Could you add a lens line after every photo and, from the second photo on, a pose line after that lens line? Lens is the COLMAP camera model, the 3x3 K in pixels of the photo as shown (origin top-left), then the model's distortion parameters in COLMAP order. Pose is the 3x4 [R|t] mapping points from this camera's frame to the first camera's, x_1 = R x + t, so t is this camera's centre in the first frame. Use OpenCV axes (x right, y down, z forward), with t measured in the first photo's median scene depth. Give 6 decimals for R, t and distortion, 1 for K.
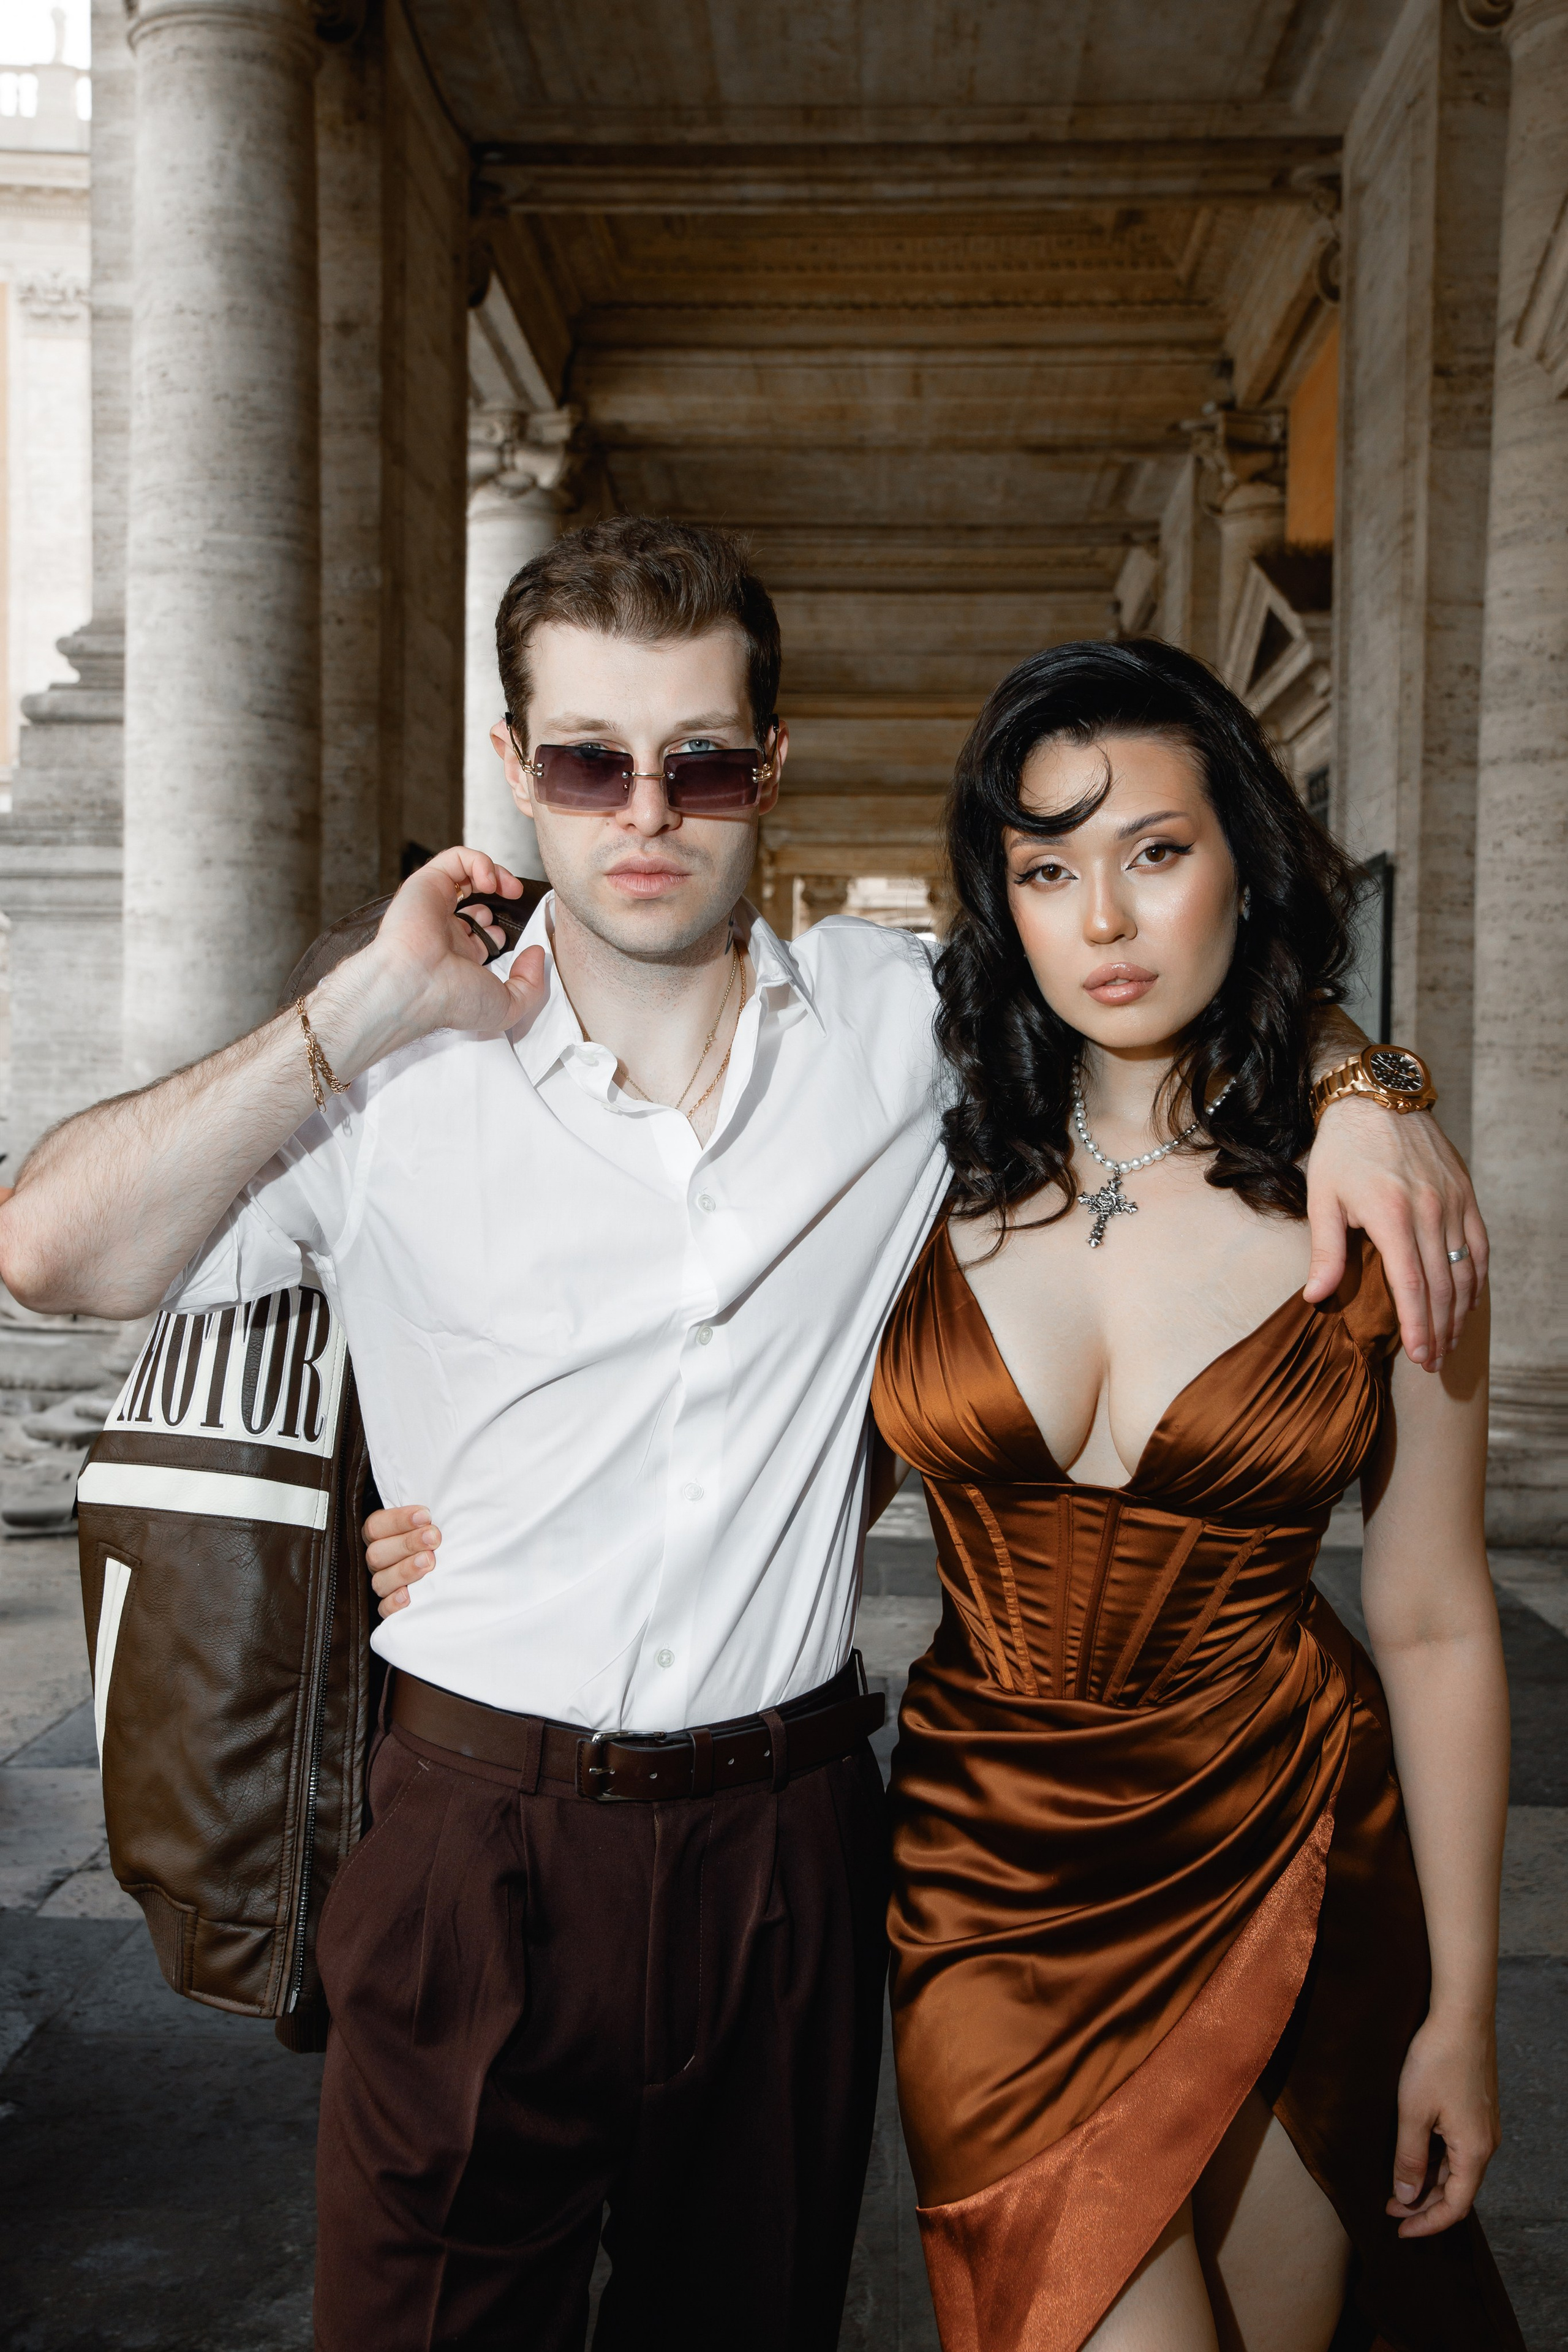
lens RADIAL K [[2575.0, 0, 784.0], [0, 2575.0, 1176.0], [0, 0, 1]] dist [0.015084, 0.113510]
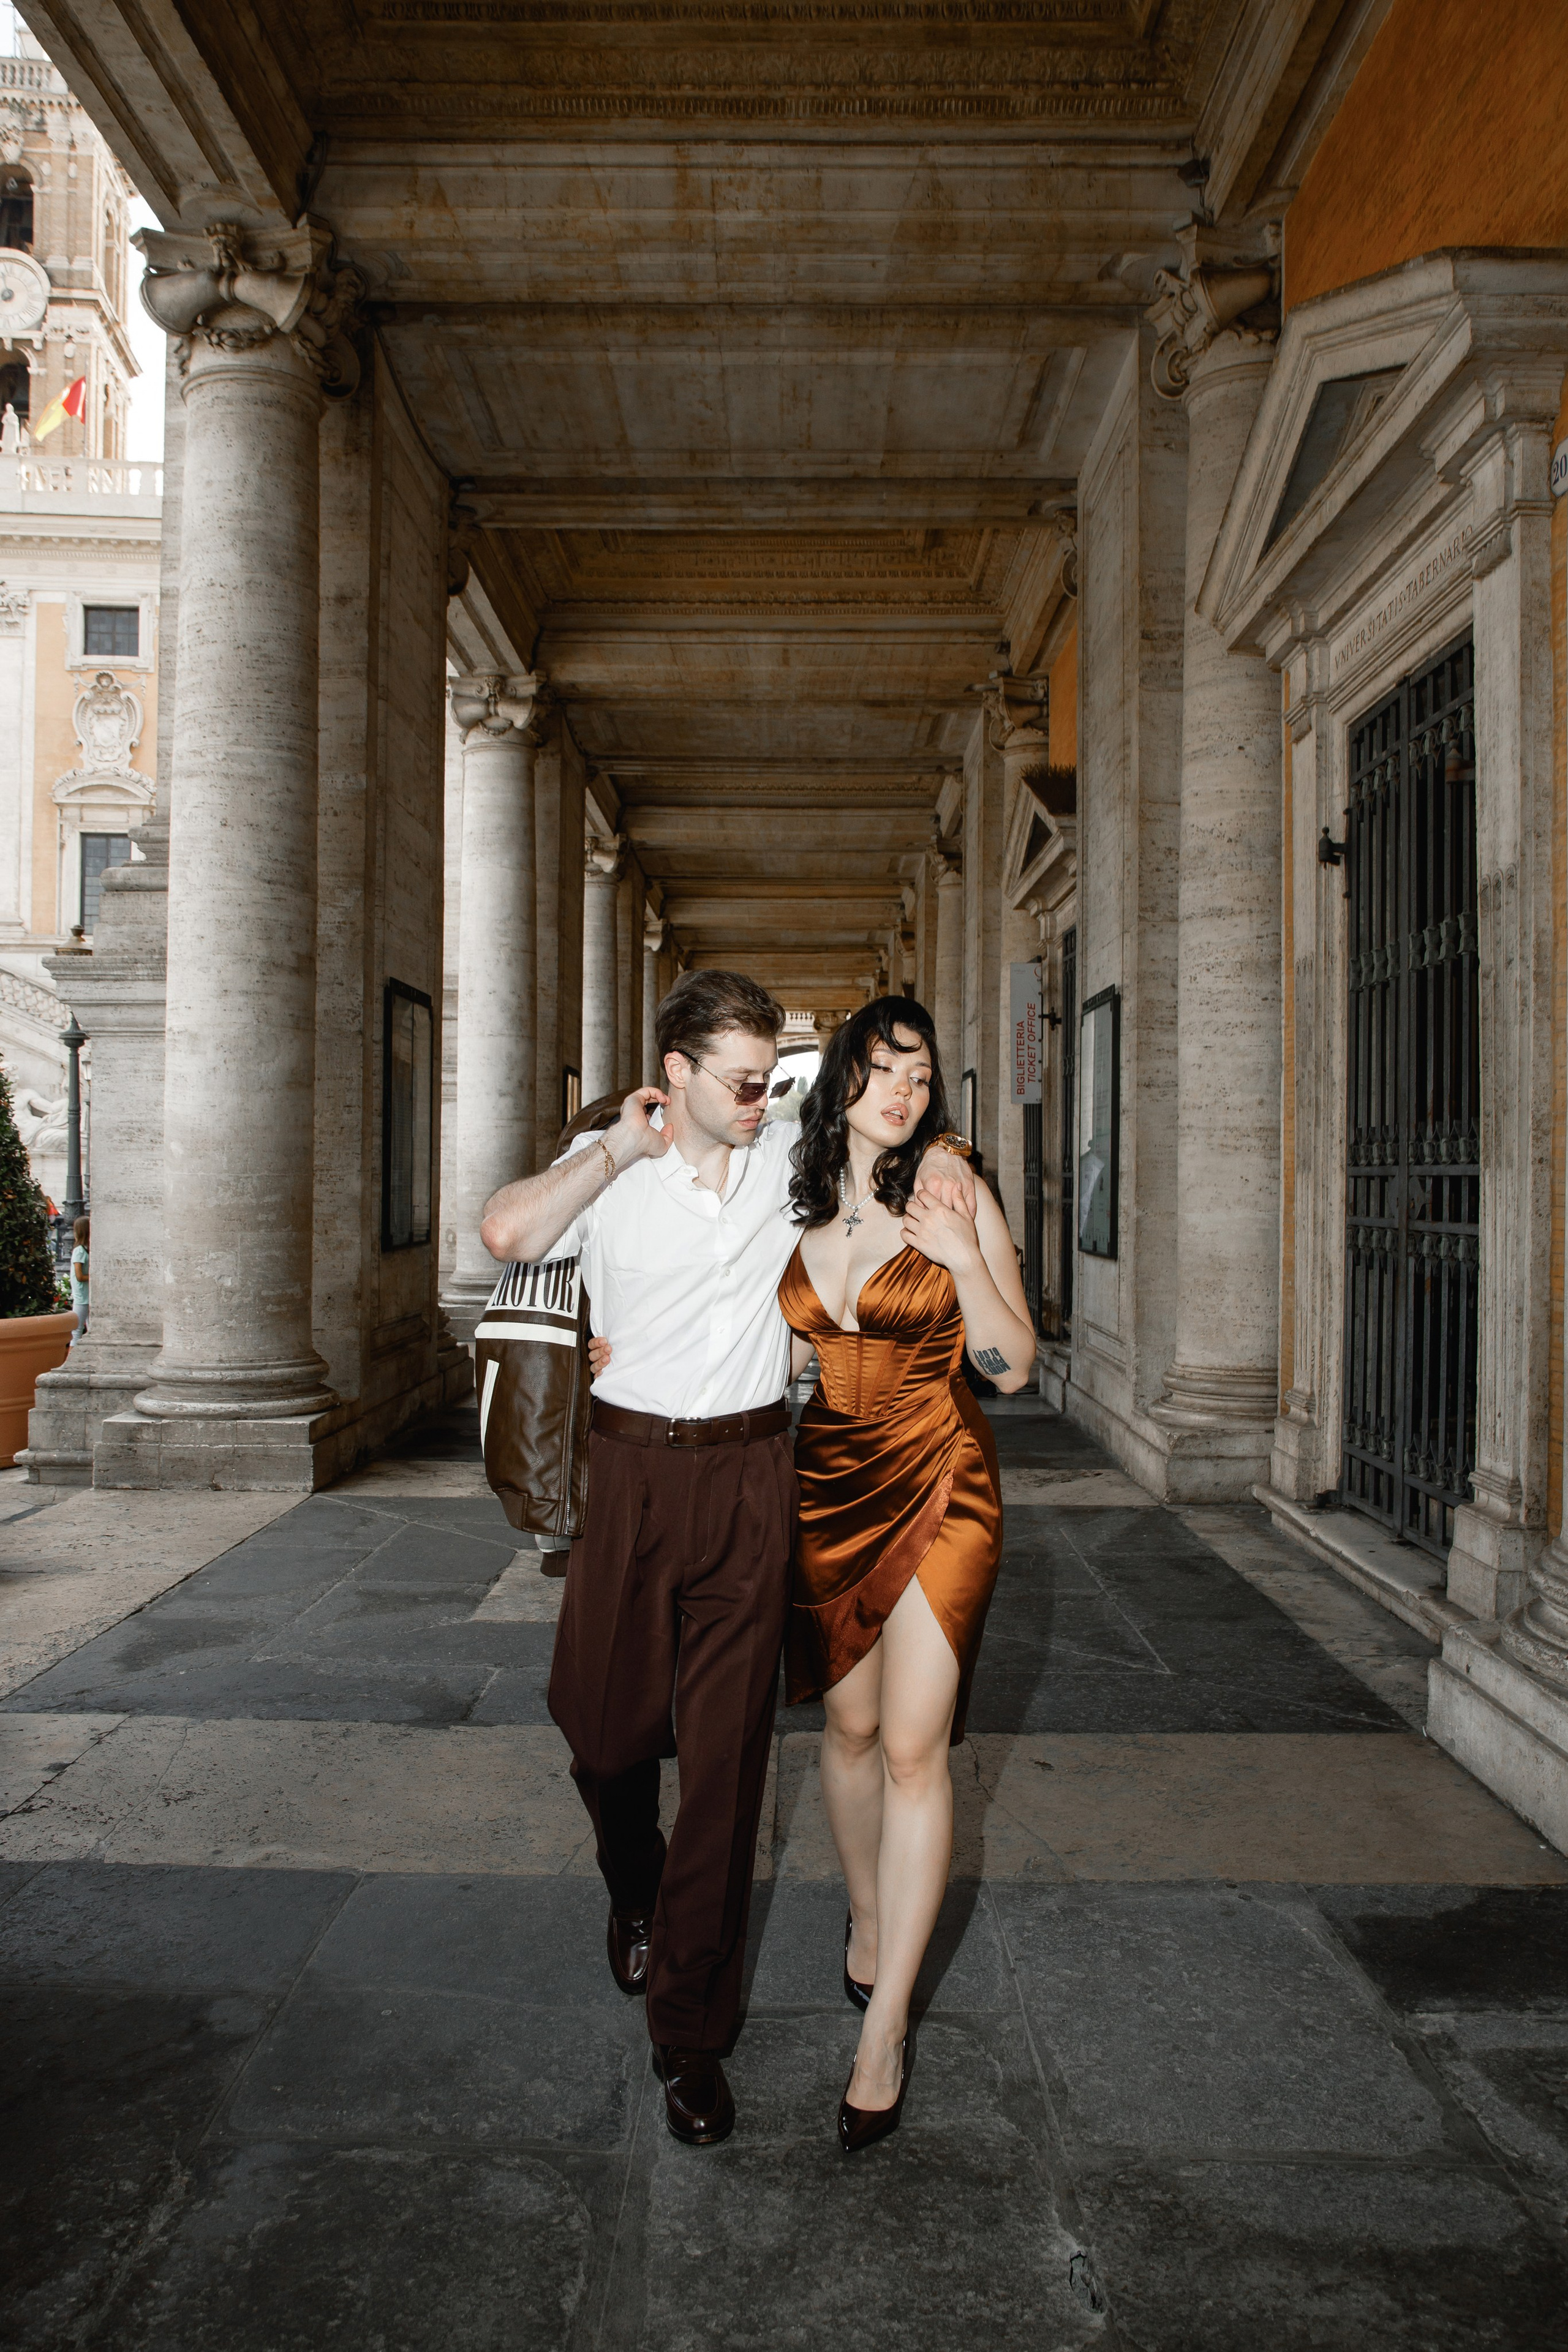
lens RADIAL K [[1777.9, 0, 784.0], [0, 1777.9, 1176.0], [0, 0, 1]] dist [-0.071350, 0.062356]
pose [[0.999474, -0.003354, 0.032255, 0.025739], [0.004119, 0.999711, -0.023696, -0.003489], [-0.032167, 0.023816, 0.999199, 0.067474]]
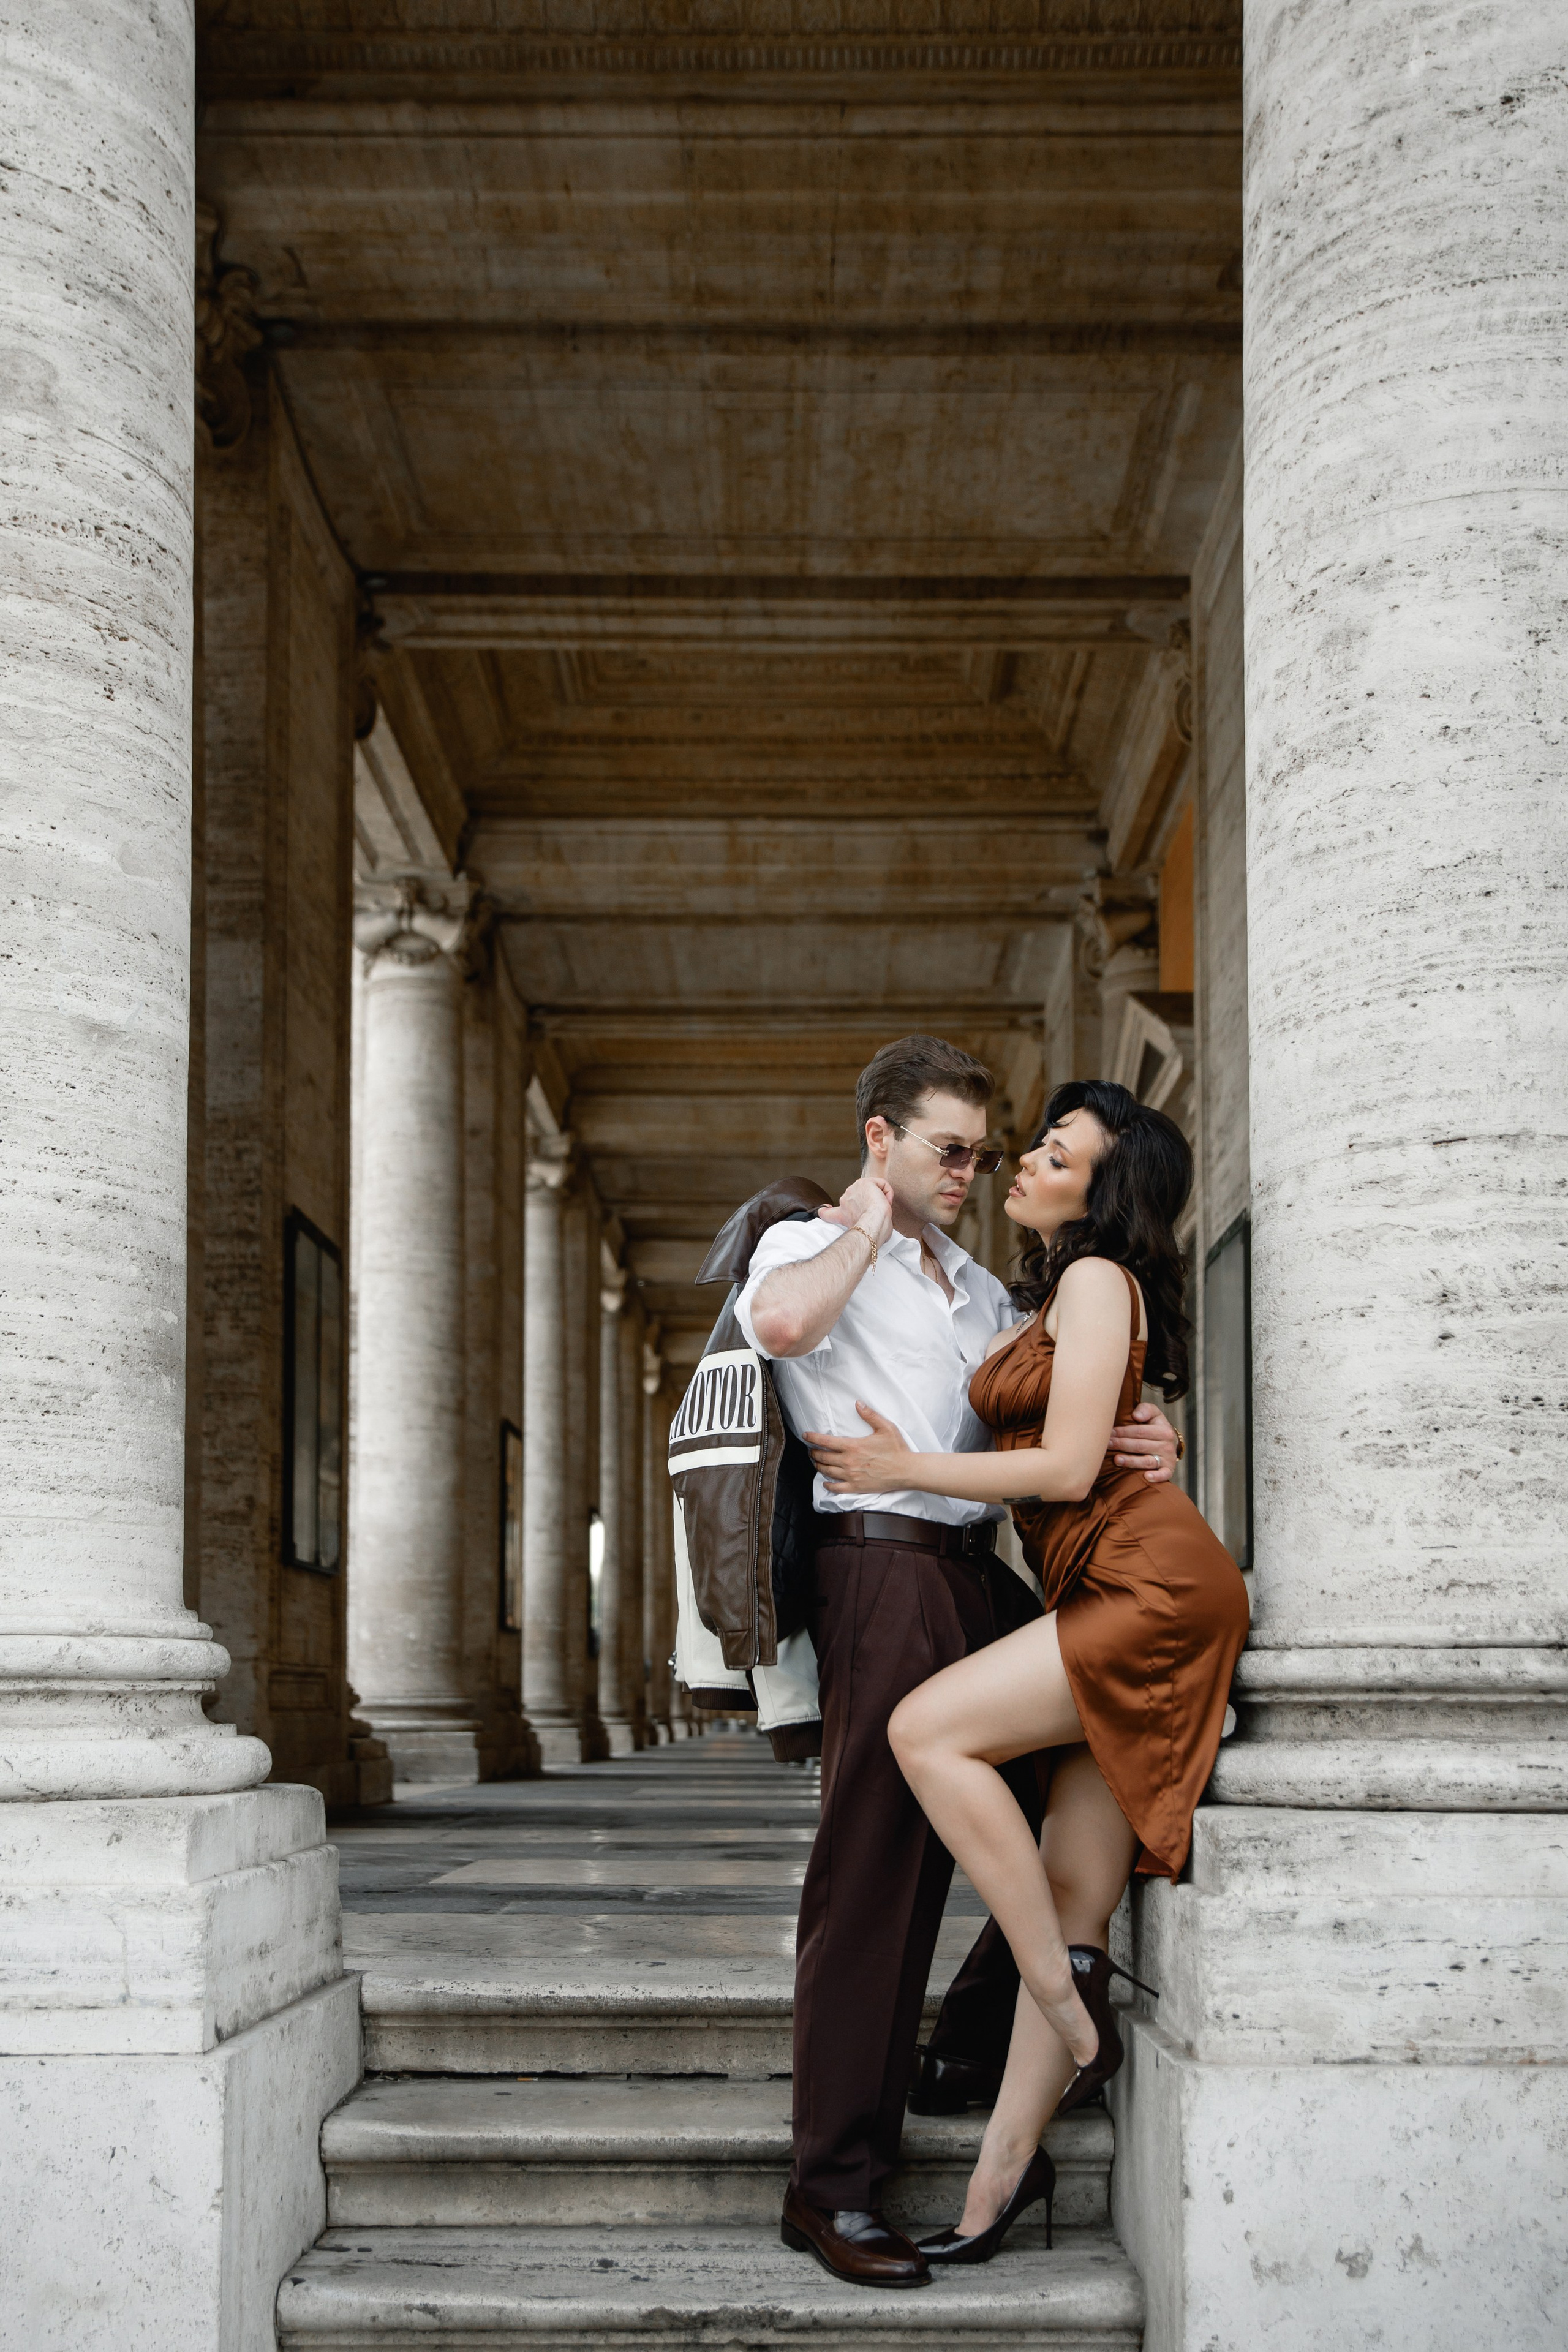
lens RADIAL K [[2620.9, 0, 802.7], [0, 2620.9, 1551.6], [0, 0, 1]] dist [0.031283, 0.038911]
pose [[0.999203, -0.010917, 0.038401, -0.012549], [0.014236, 0.996085, -0.087245, 0.103169], [-0.037298, 0.087722, 0.995447, -0.666536]]
